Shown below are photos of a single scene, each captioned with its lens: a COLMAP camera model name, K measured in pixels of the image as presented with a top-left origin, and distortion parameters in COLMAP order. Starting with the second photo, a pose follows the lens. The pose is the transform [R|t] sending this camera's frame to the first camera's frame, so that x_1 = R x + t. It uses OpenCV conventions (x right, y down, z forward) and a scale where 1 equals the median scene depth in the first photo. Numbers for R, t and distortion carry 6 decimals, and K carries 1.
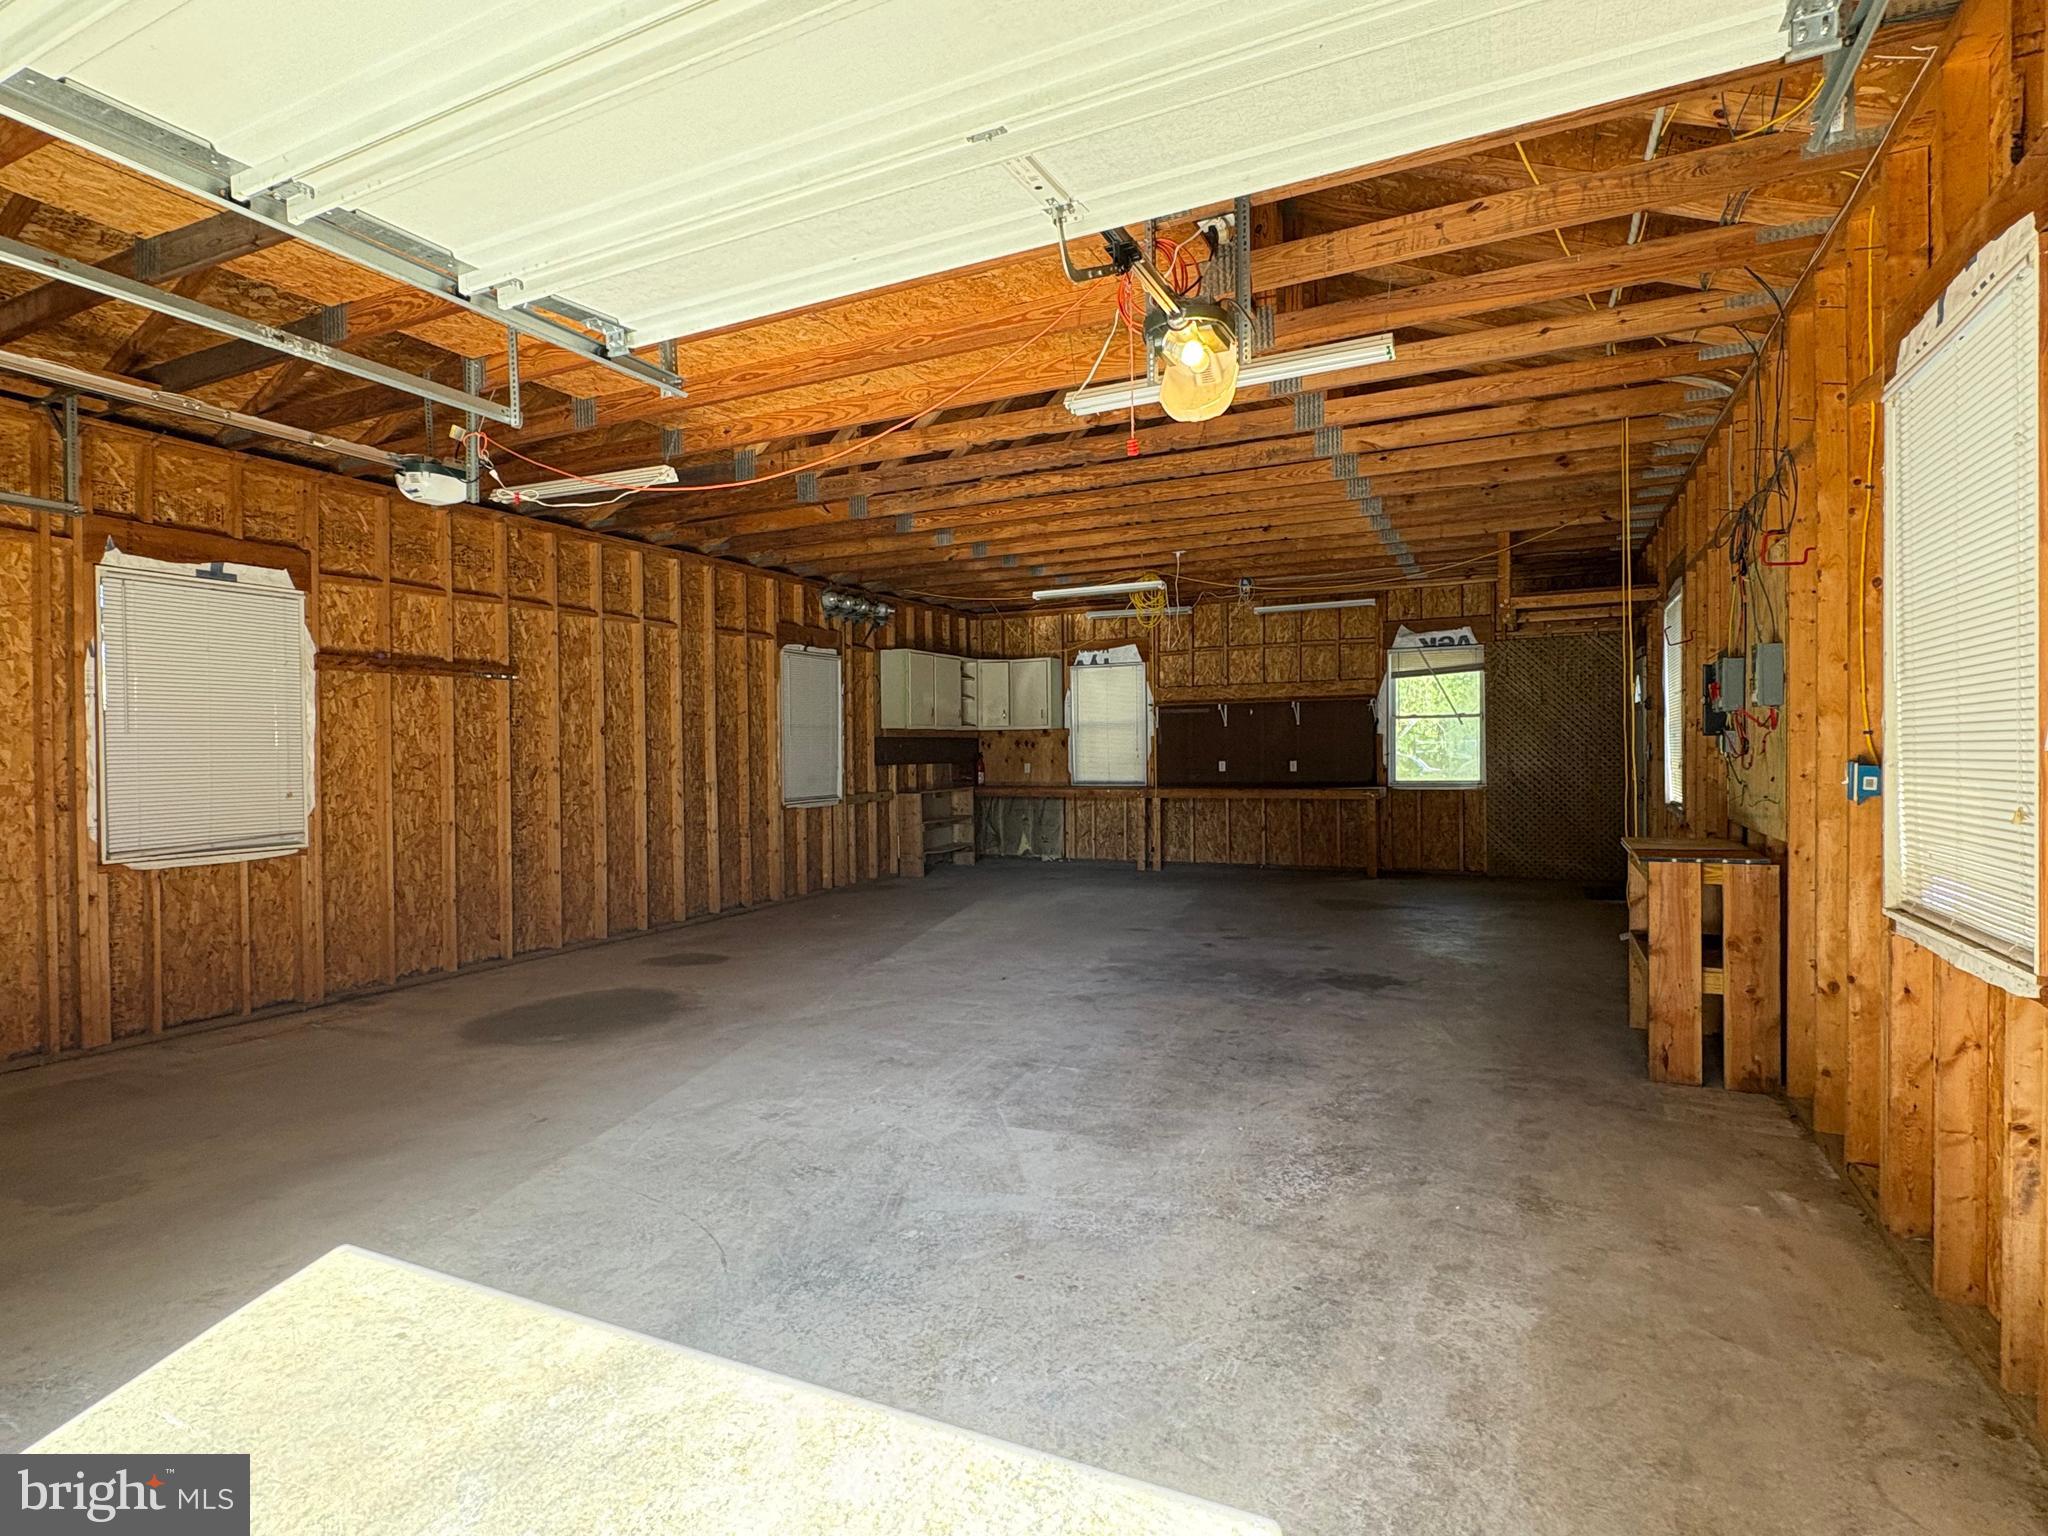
lens RADIAL K [[1052.5, 0, 1015.6], [0, 1052.5, 773.0], [0, 0, 1]] dist [0.005833, 0.000294]
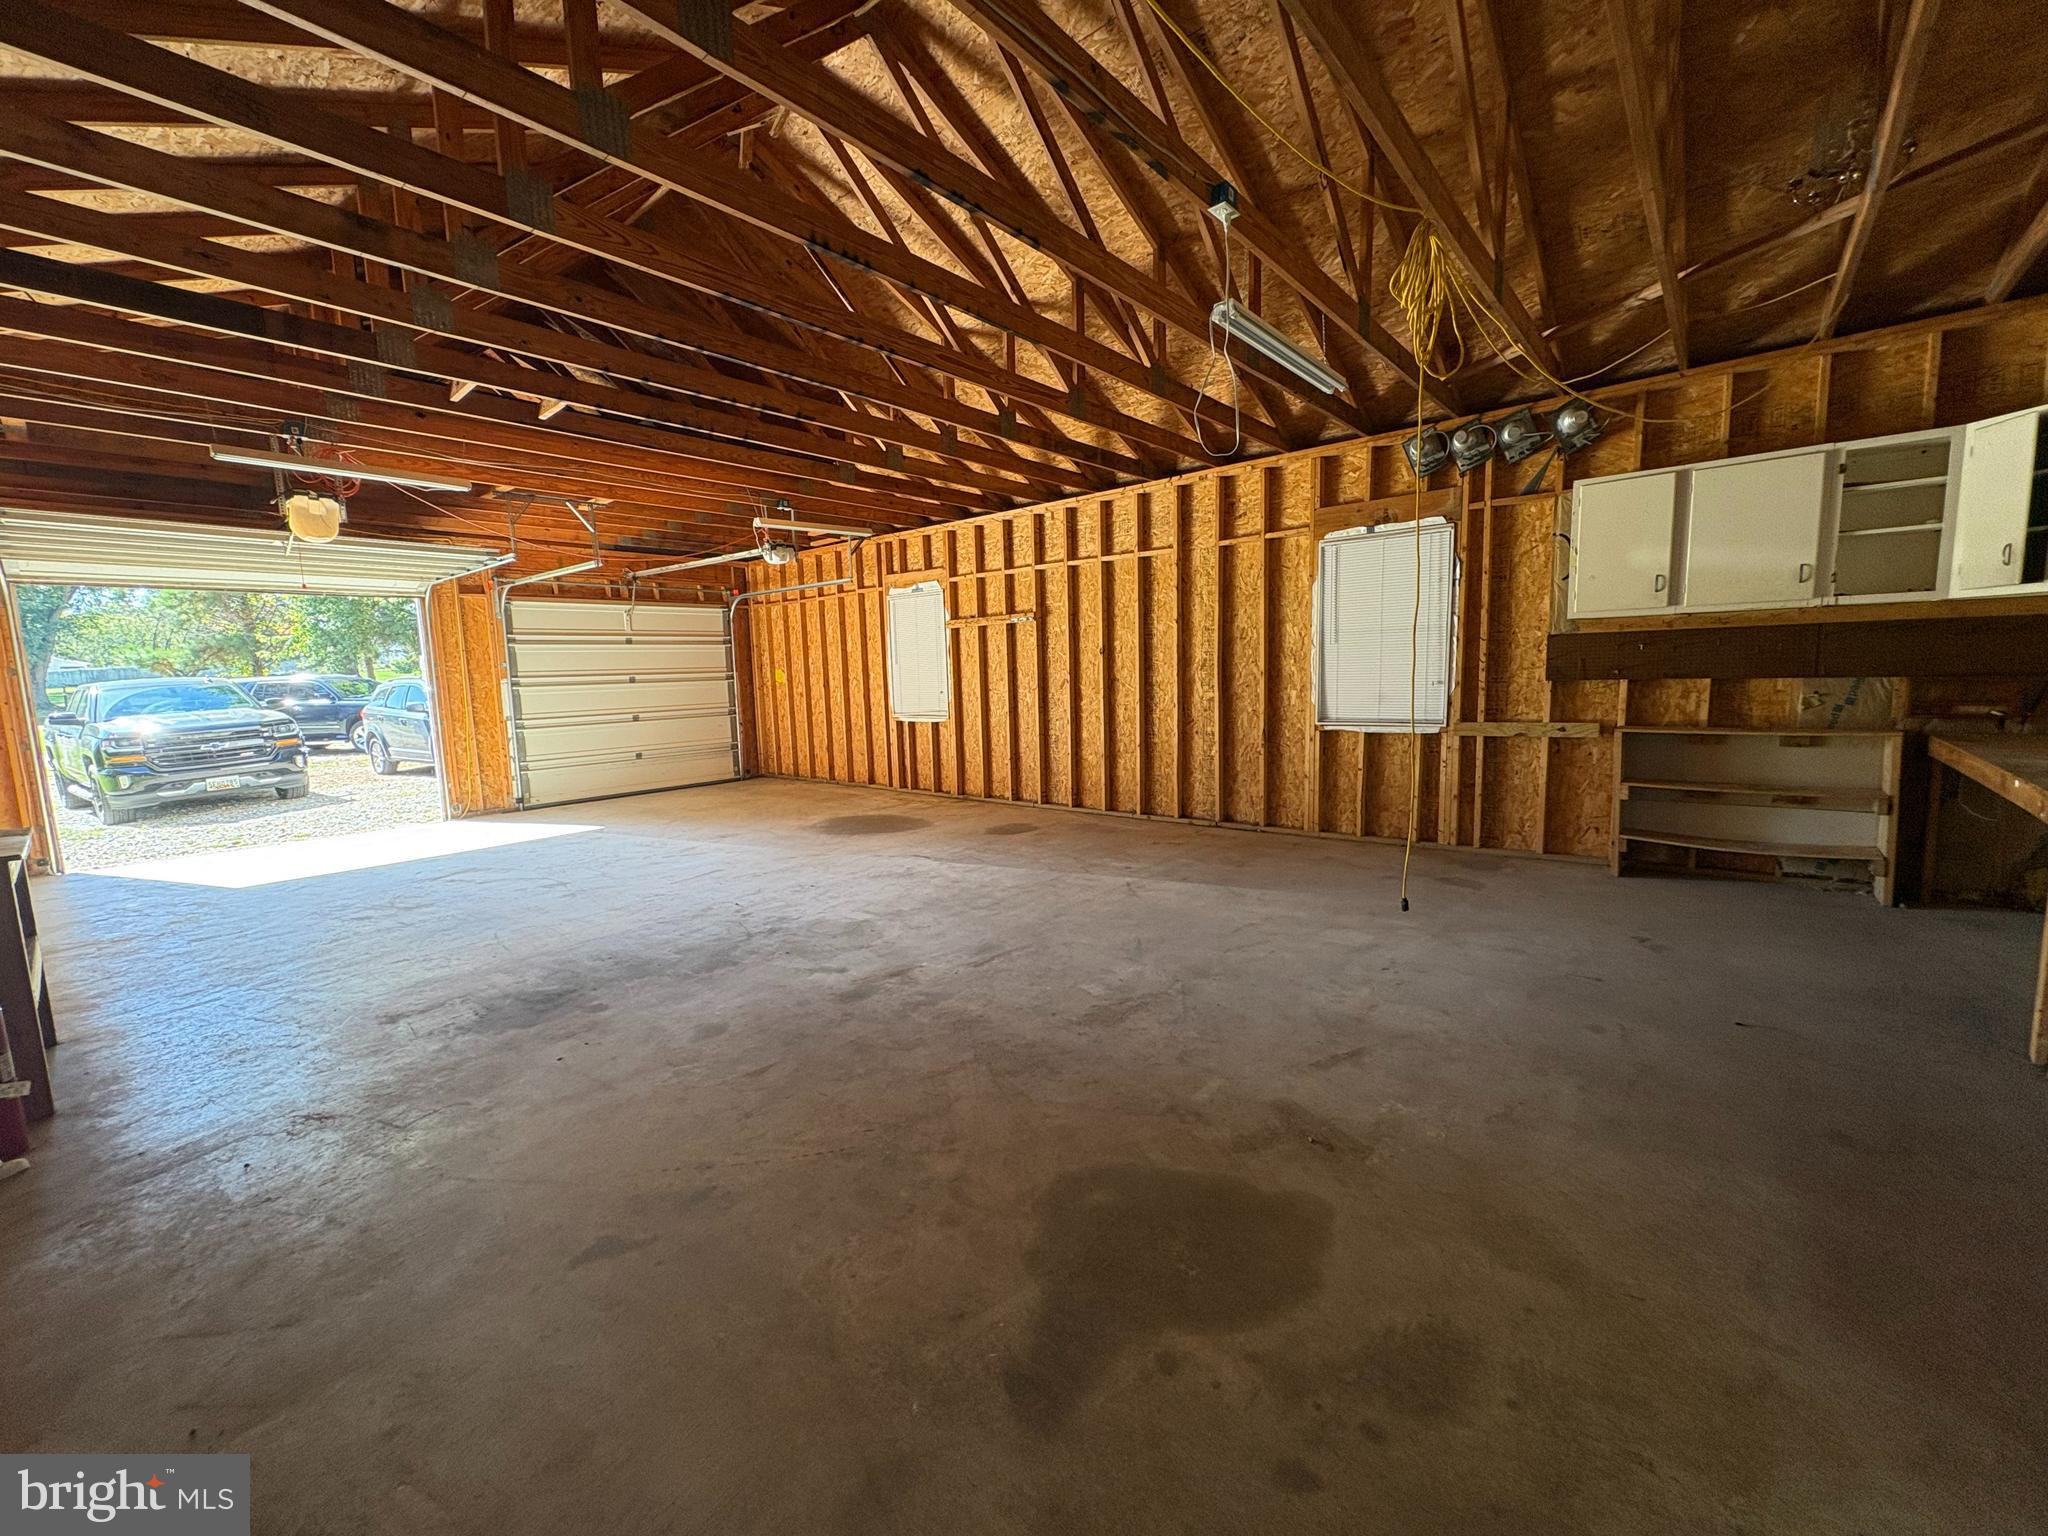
lens RADIAL K [[816.3, 0, 1027.7], [0, 816.3, 768.0], [0, 0, 1]] dist [-0.000194, 0.000043]
pose [[-0.250803, 0.140627, -0.957769, 0.457964], [0.015915, 0.989857, 0.141171, -0.031372], [0.967907, 0.020163, -0.250497, 0.882307]]
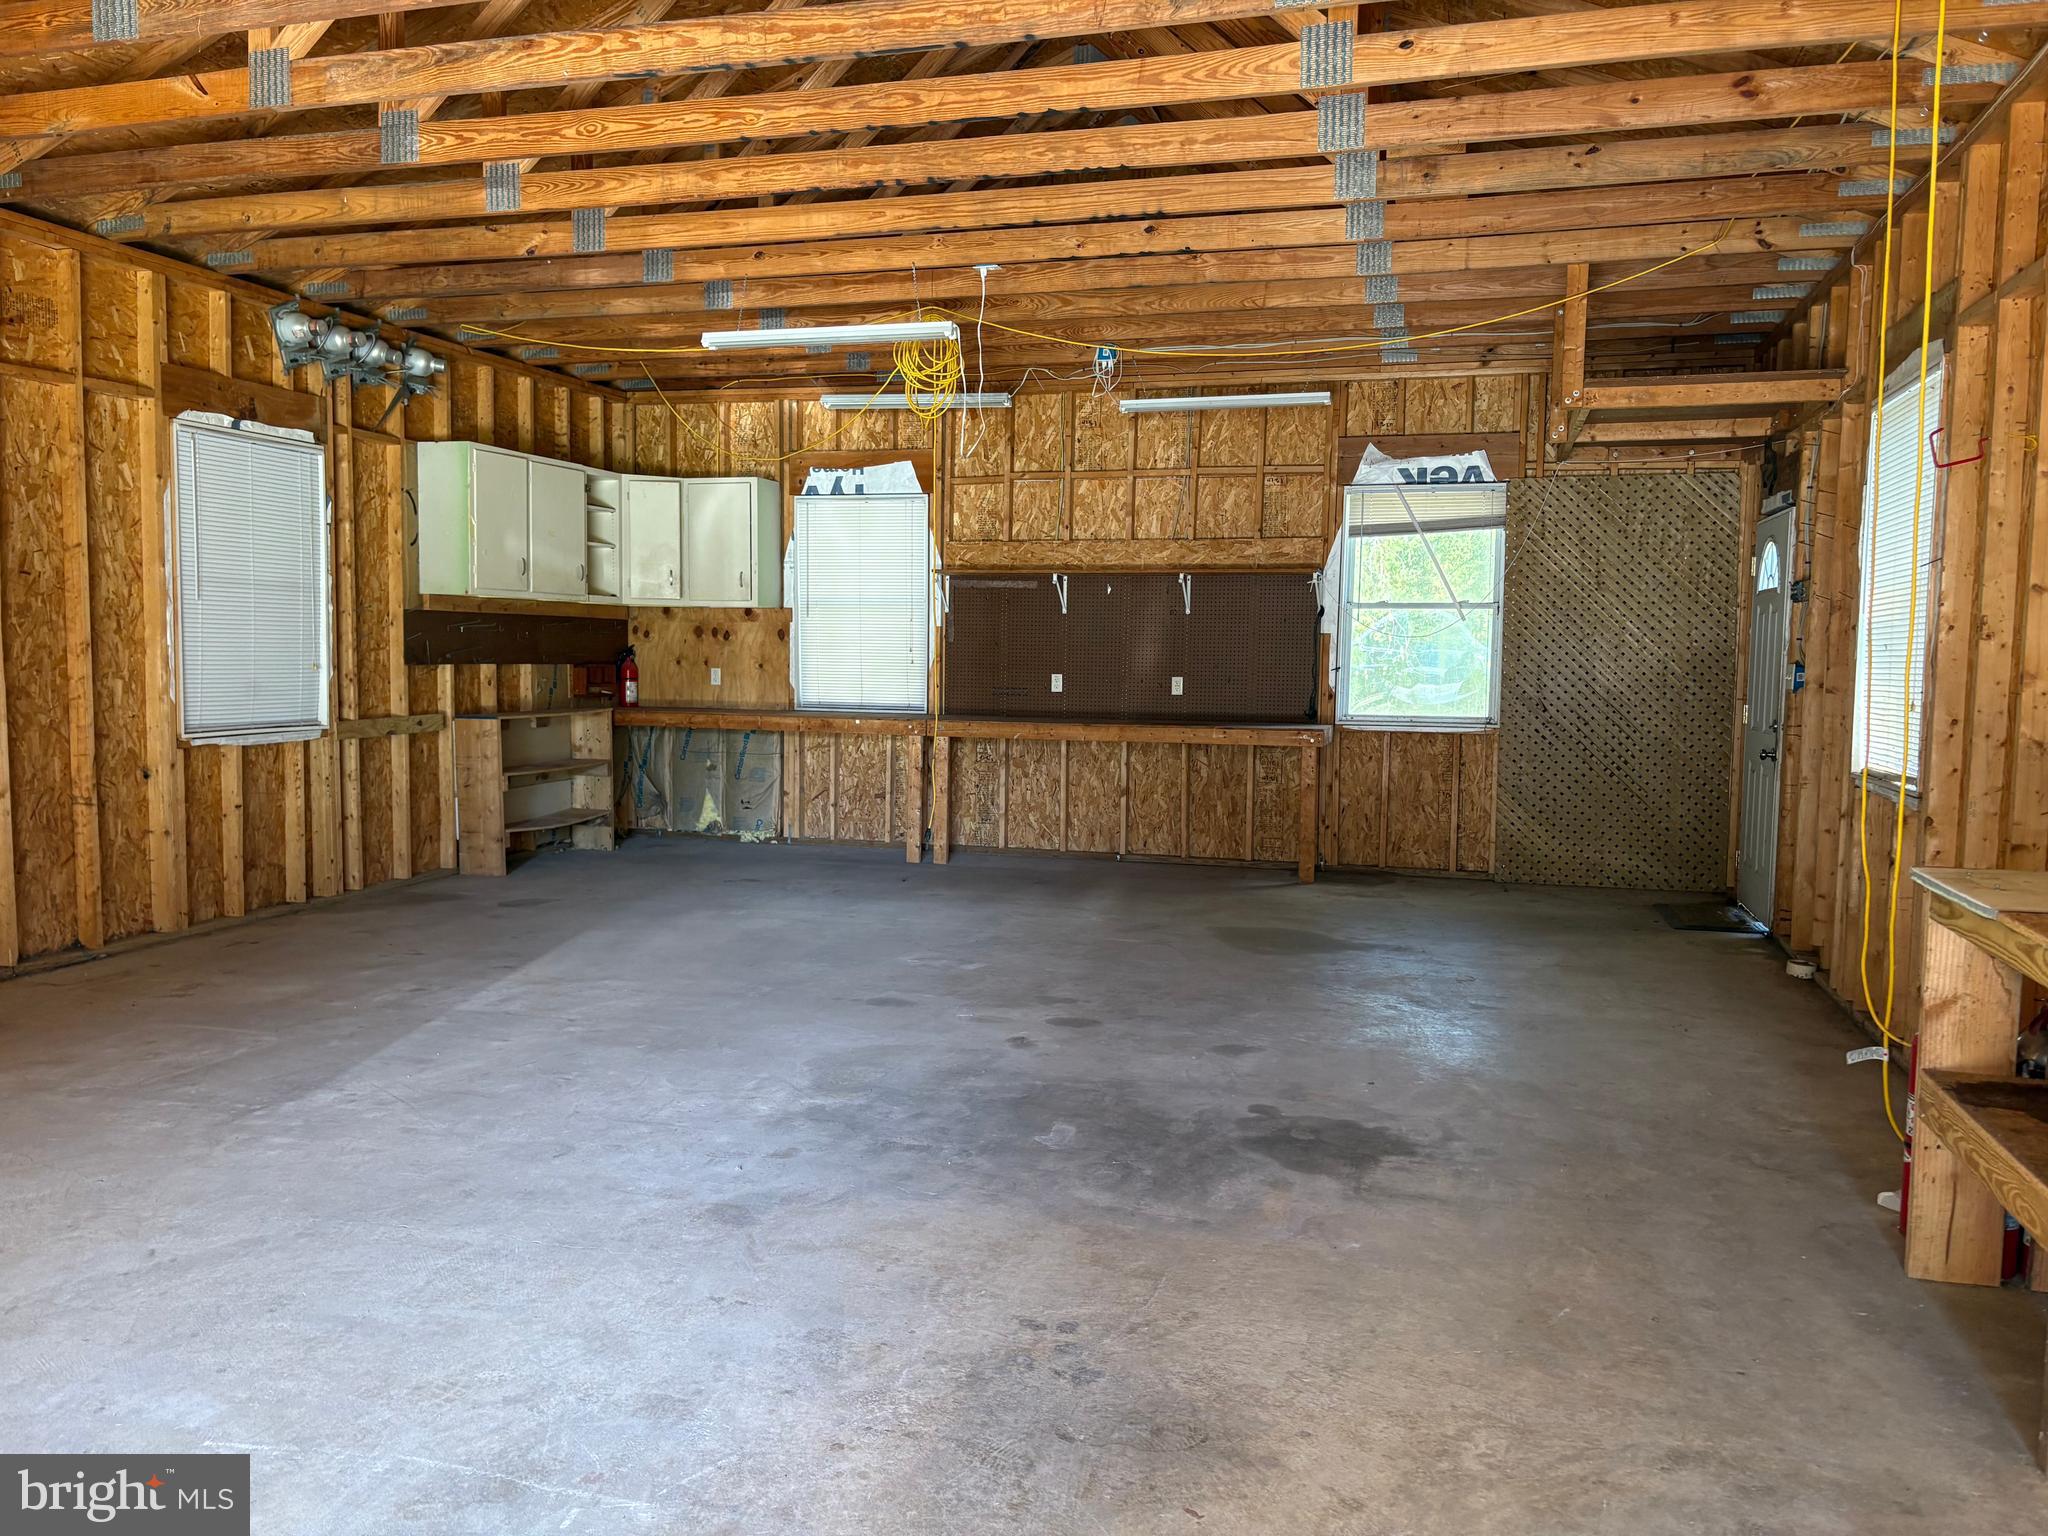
lens RADIAL K [[1547.9, 0, 1031.7], [0, 1547.9, 771.6], [0, 0, 1]] dist [0.033647, -0.008711]
pose [[0.984033, 0.014299, 0.177409, 0.039192], [-0.024269, 0.998238, 0.054151, -0.003634], [-0.176322, -0.057592, 0.982646, 0.197503]]
